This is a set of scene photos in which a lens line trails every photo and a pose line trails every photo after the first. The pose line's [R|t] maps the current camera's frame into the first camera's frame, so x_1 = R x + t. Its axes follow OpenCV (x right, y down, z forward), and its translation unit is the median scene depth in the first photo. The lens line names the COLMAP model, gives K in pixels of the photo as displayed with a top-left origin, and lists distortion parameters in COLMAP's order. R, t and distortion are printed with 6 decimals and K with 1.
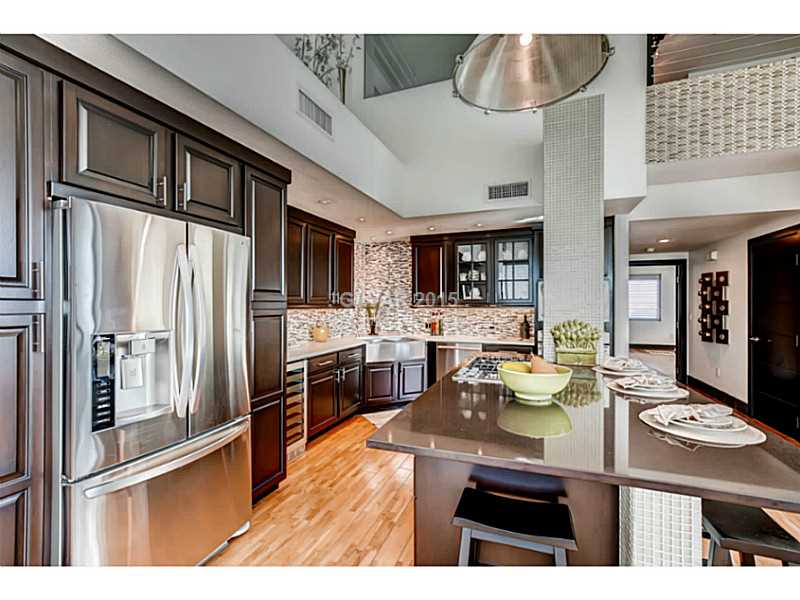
lens RADIAL K [[363.0, 0, 400.0], [0, 363.0, 300.0], [0, 0, 1]] dist [0.036806, 0.000028]
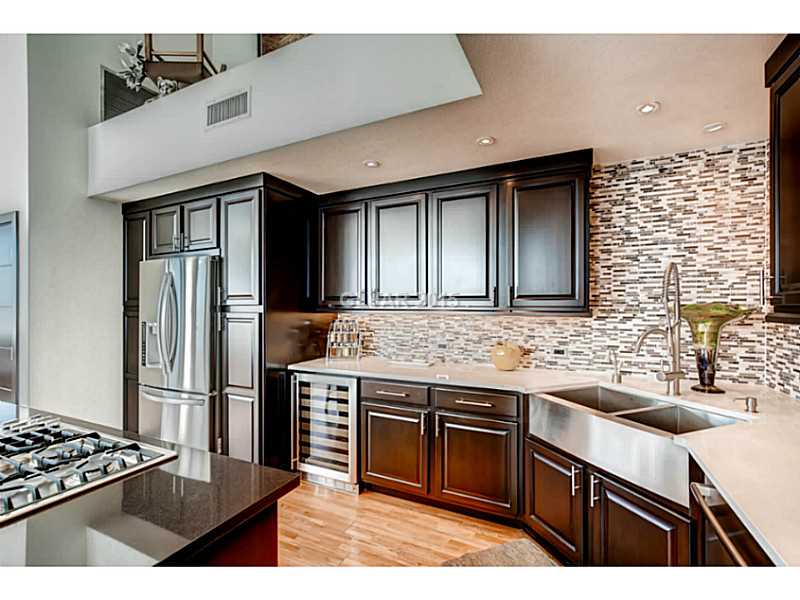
lens RADIAL K [[363.0, 0, 400.0], [0, 363.0, 300.0], [0, 0, 1]] dist [0.036806, 0.000028]
pose [[-0.096681, -0.006439, -0.995295, 0.270903], [0.014683, 0.999861, -0.007895, 0.000150], [0.995207, -0.015377, -0.096573, 0.598897]]
